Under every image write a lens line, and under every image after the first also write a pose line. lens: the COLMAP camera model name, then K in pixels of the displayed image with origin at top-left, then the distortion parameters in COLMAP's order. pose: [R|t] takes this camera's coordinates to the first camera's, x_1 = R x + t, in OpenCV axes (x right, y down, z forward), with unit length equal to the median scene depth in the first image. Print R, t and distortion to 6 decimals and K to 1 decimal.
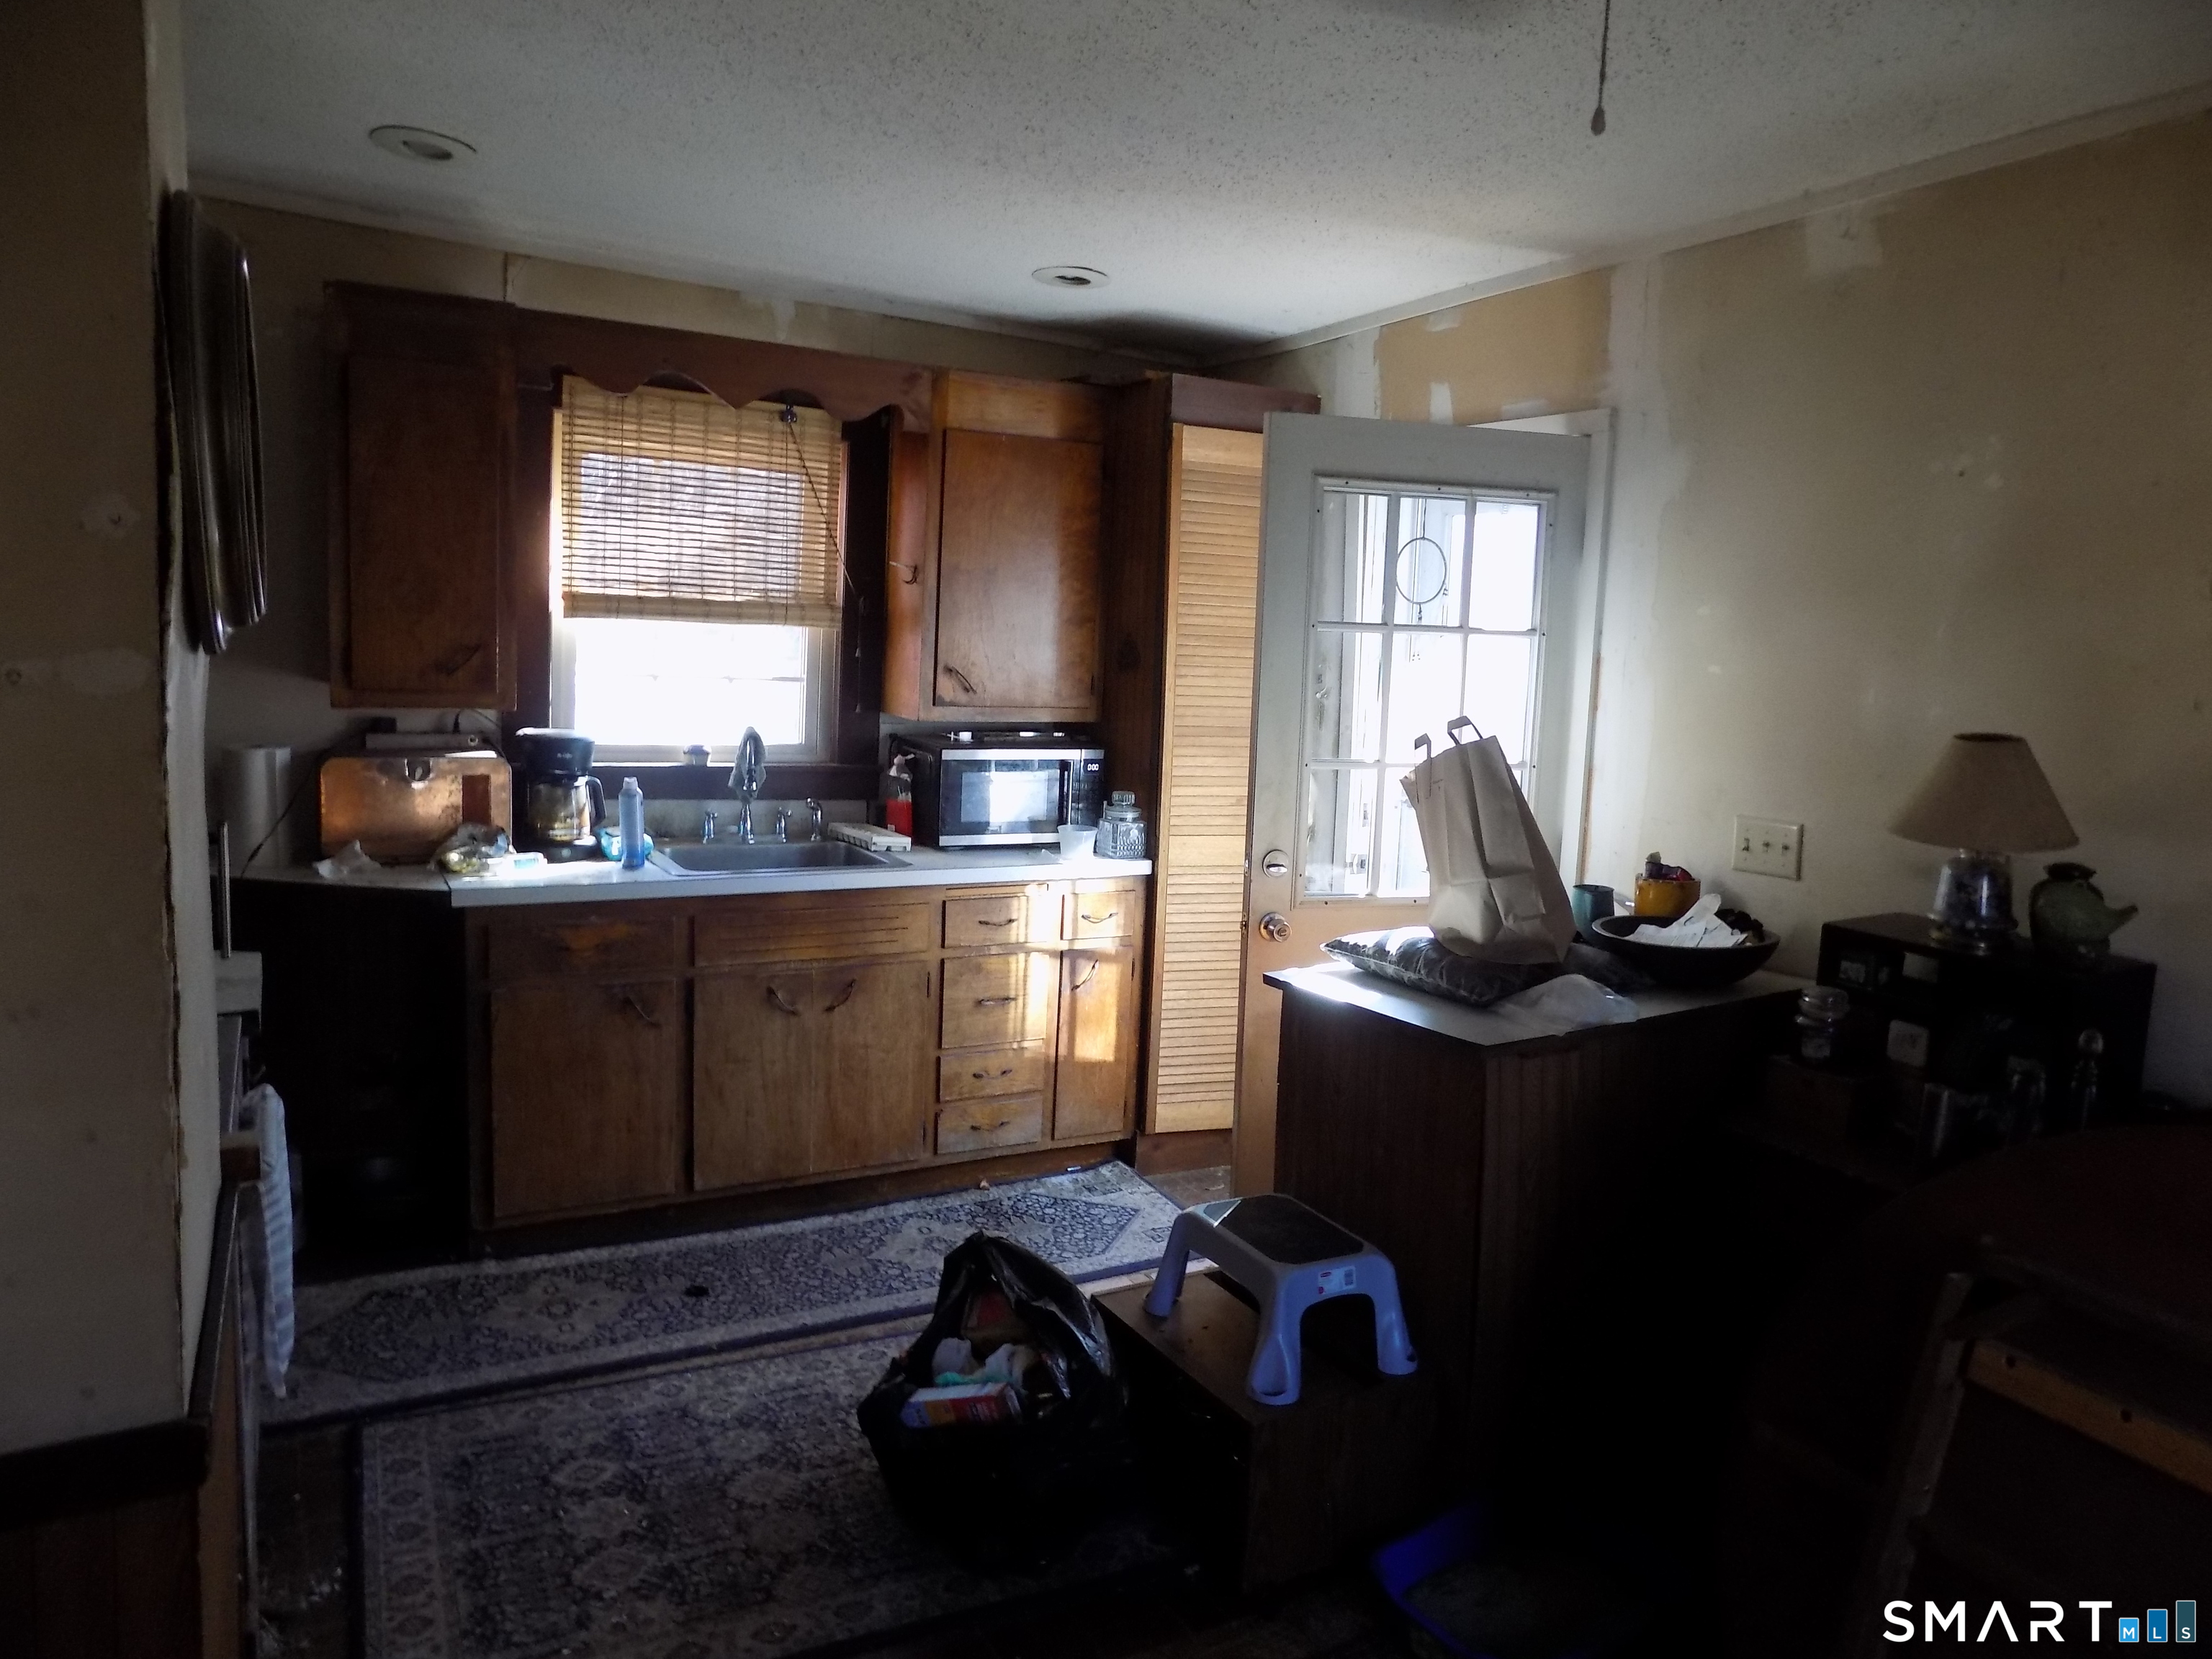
lens RADIAL K [[1507.2, 0, 1114.3], [0, 1507.2, 809.0], [0, 0, 1]] dist [-0.060533, 0.069083]
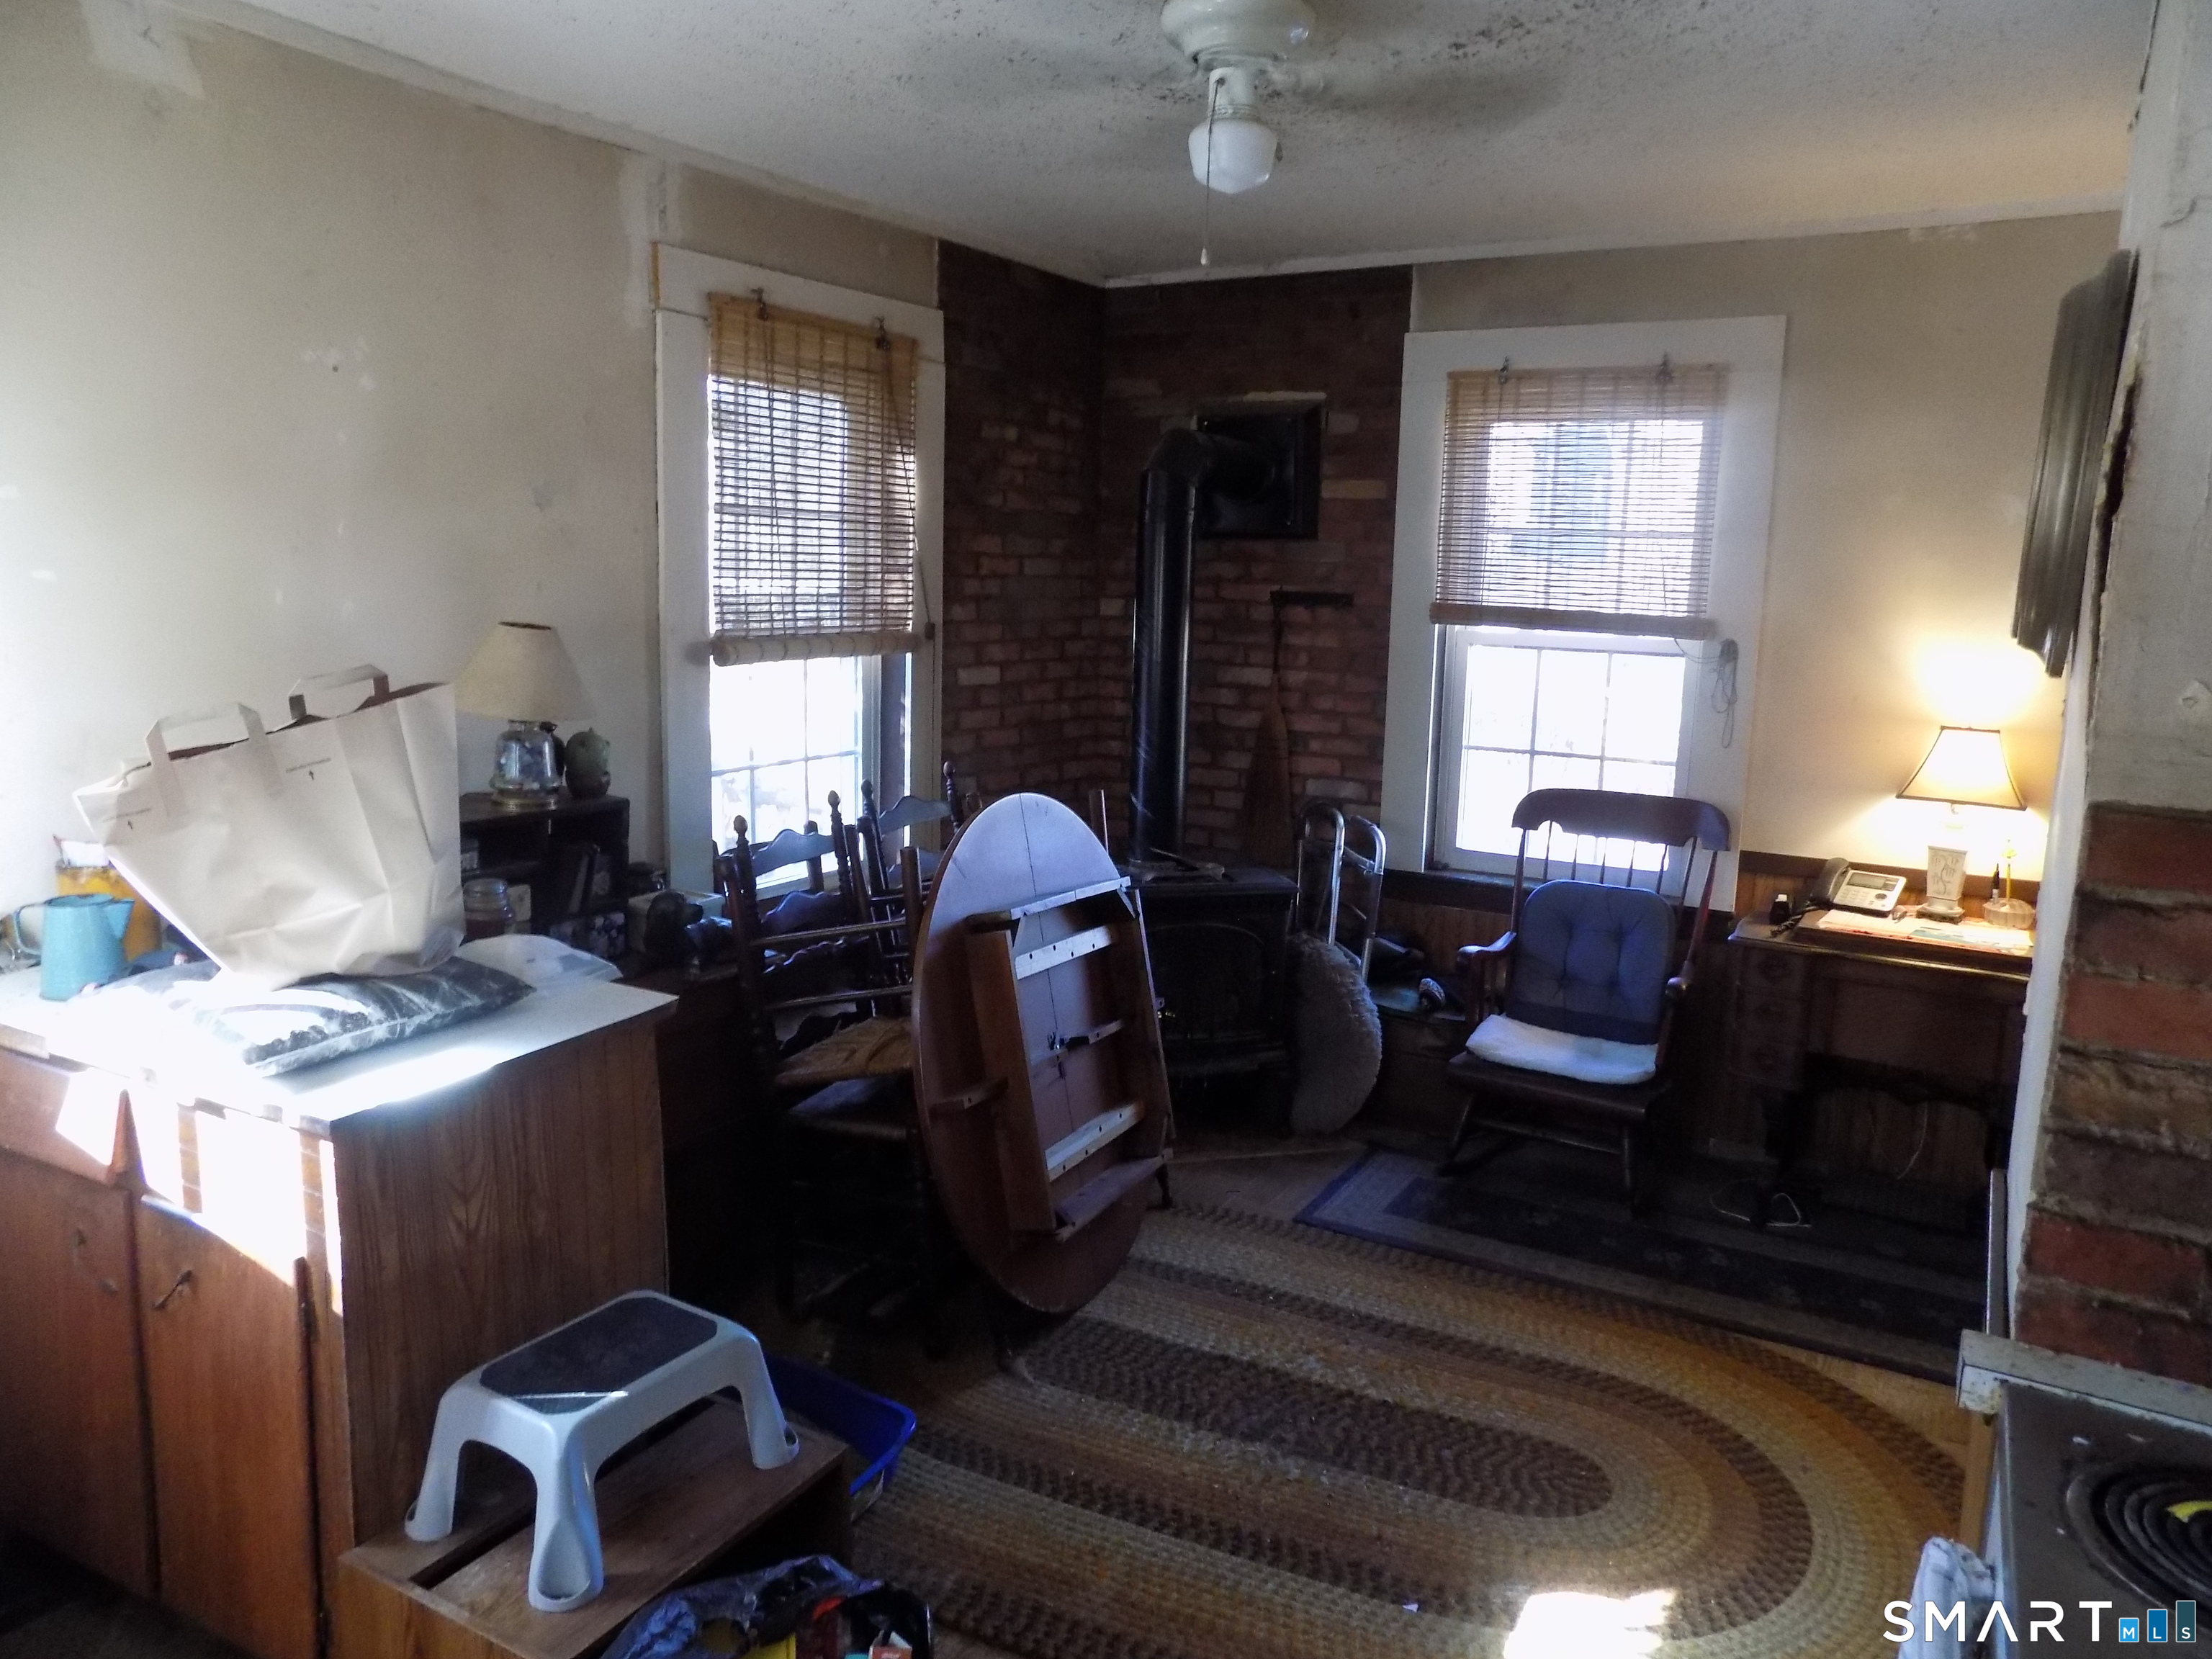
lens RADIAL K [[1536.6, 0, 1108.3], [0, 1536.6, 783.5], [0, 0, 1]] dist [-0.004213, 0.072442]
pose [[-0.496209, -0.187509, 0.847713, -0.643894], [0.047769, 0.969024, 0.242305, -0.188151], [-0.866888, 0.160728, -0.471881, 1.121285]]
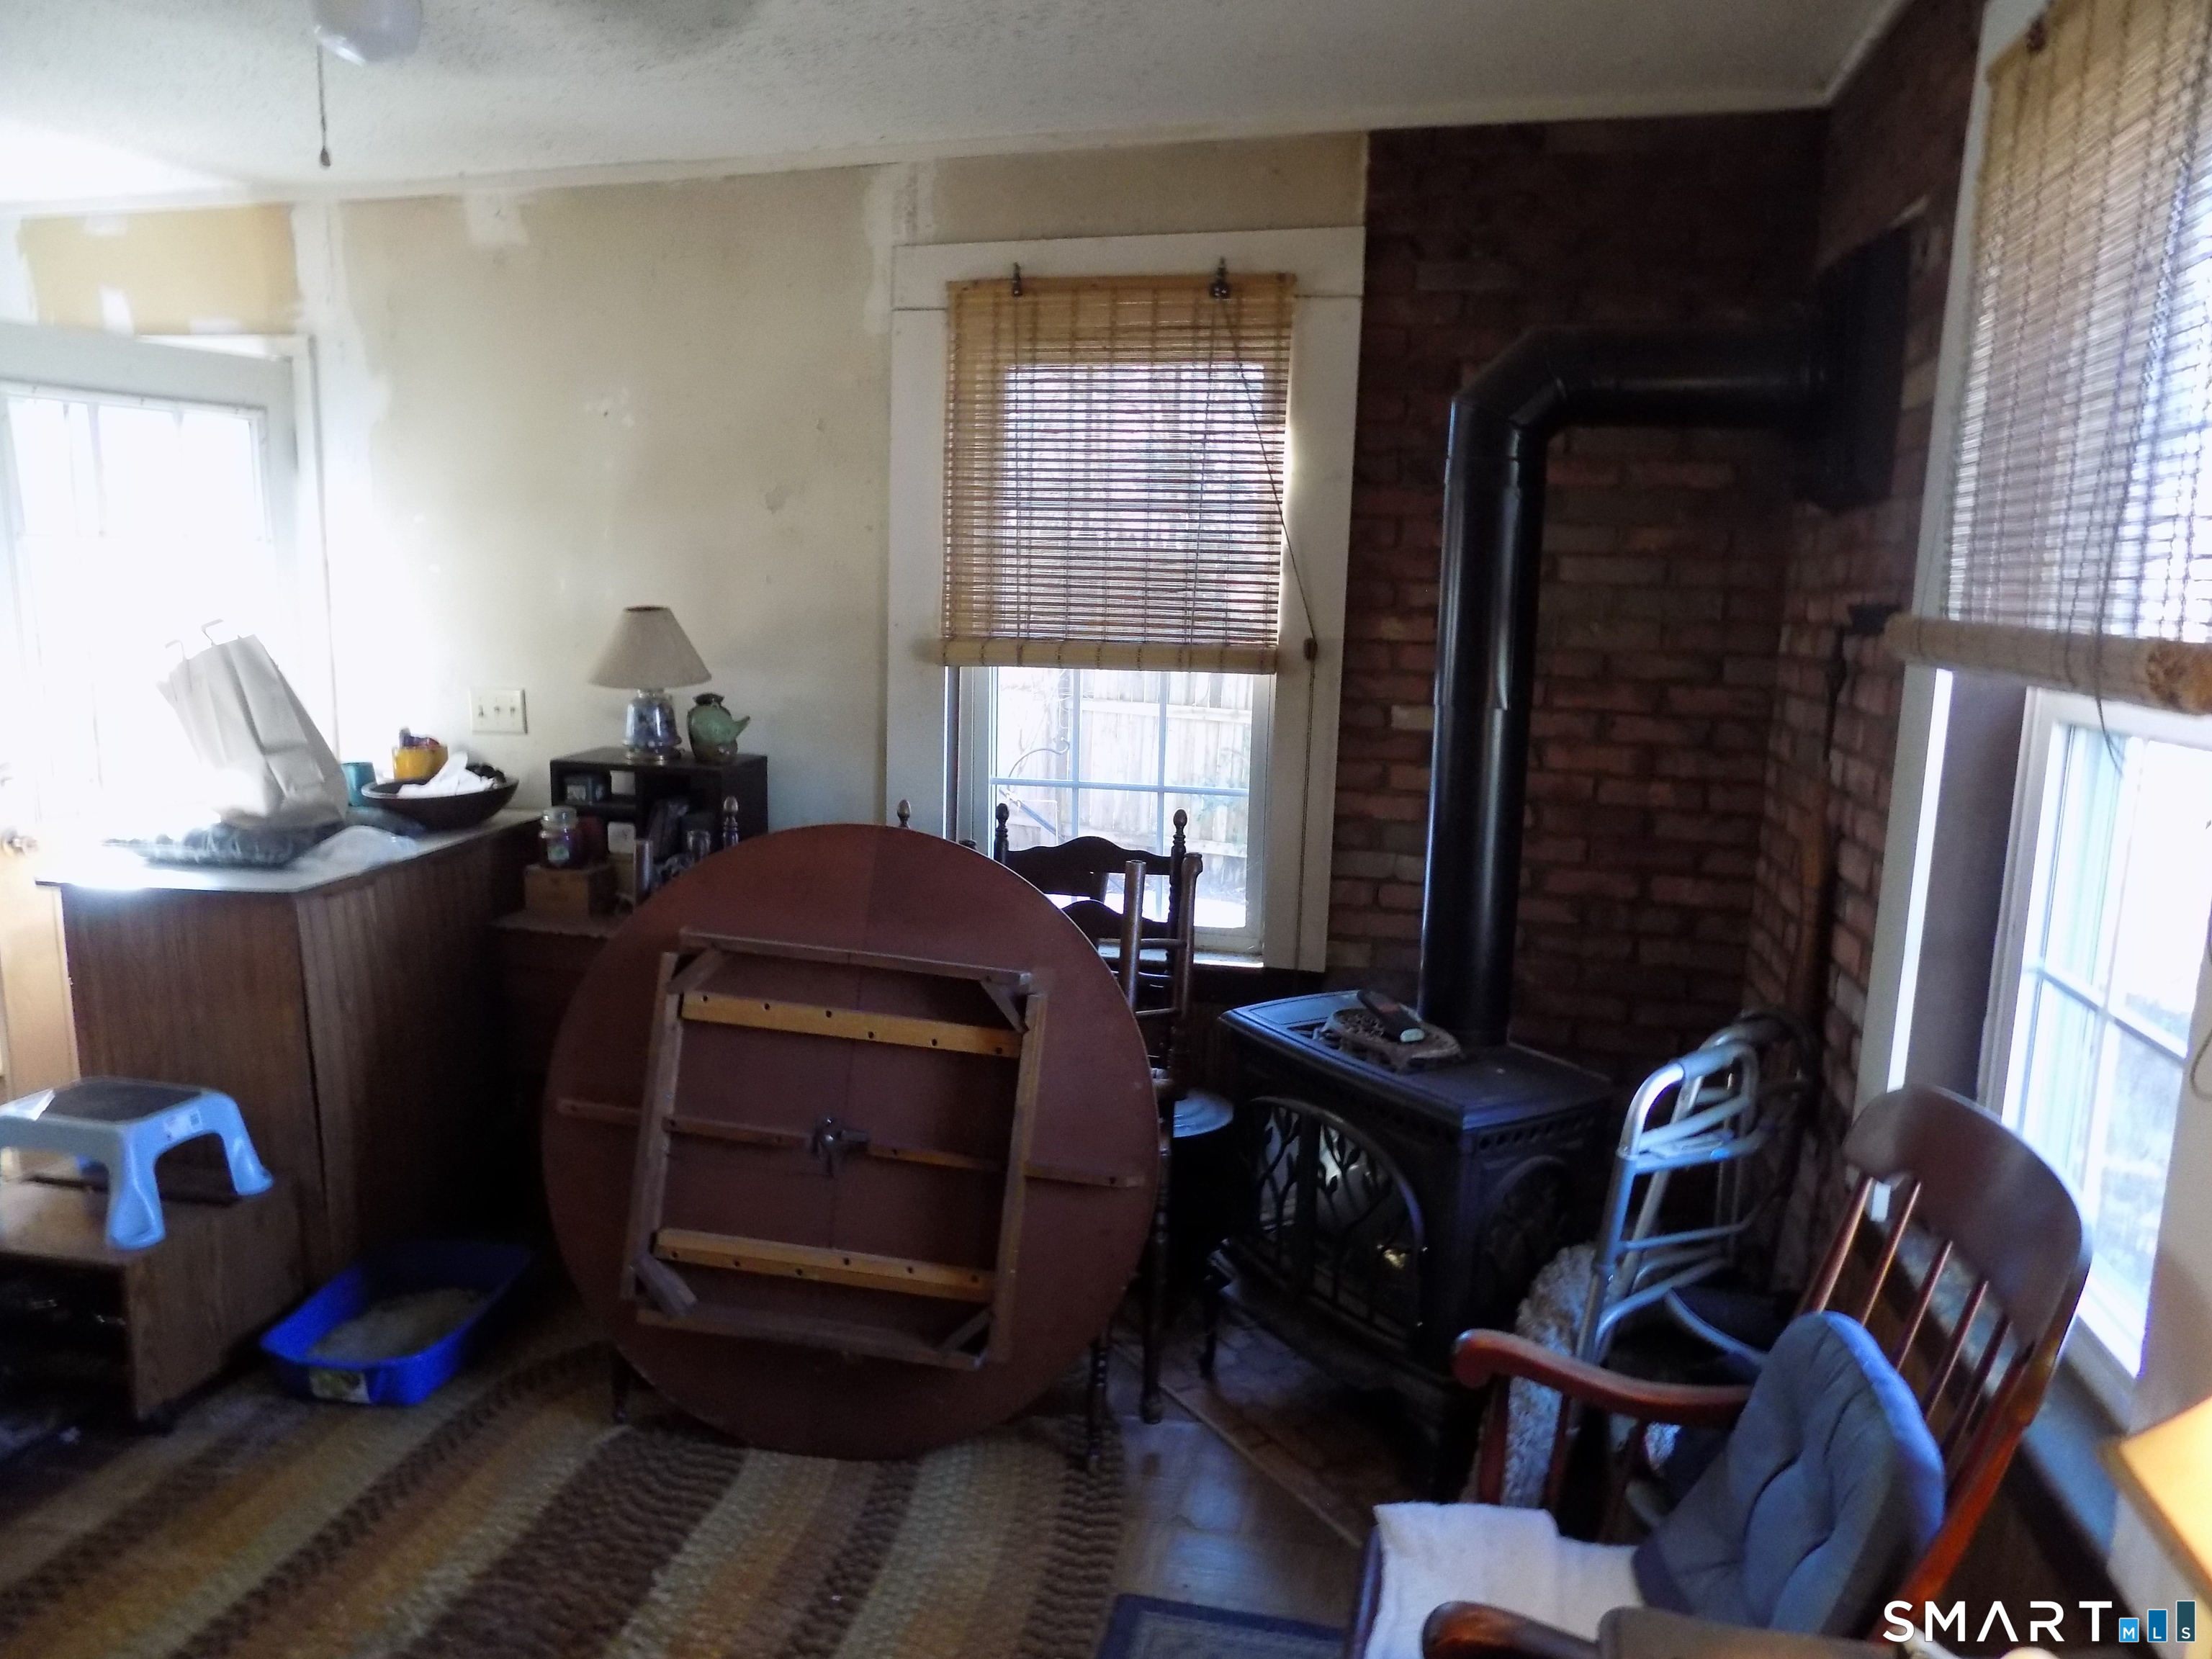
lens RADIAL K [[1507.2, 0, 1114.3], [0, 1507.2, 809.0], [0, 0, 1]] dist [-0.060533, 0.069083]
pose [[0.679071, -0.140651, 0.720472, -0.137075], [0.095781, 0.990059, 0.103002, 0.031198], [-0.727797, -0.000938, 0.685792, -0.253140]]
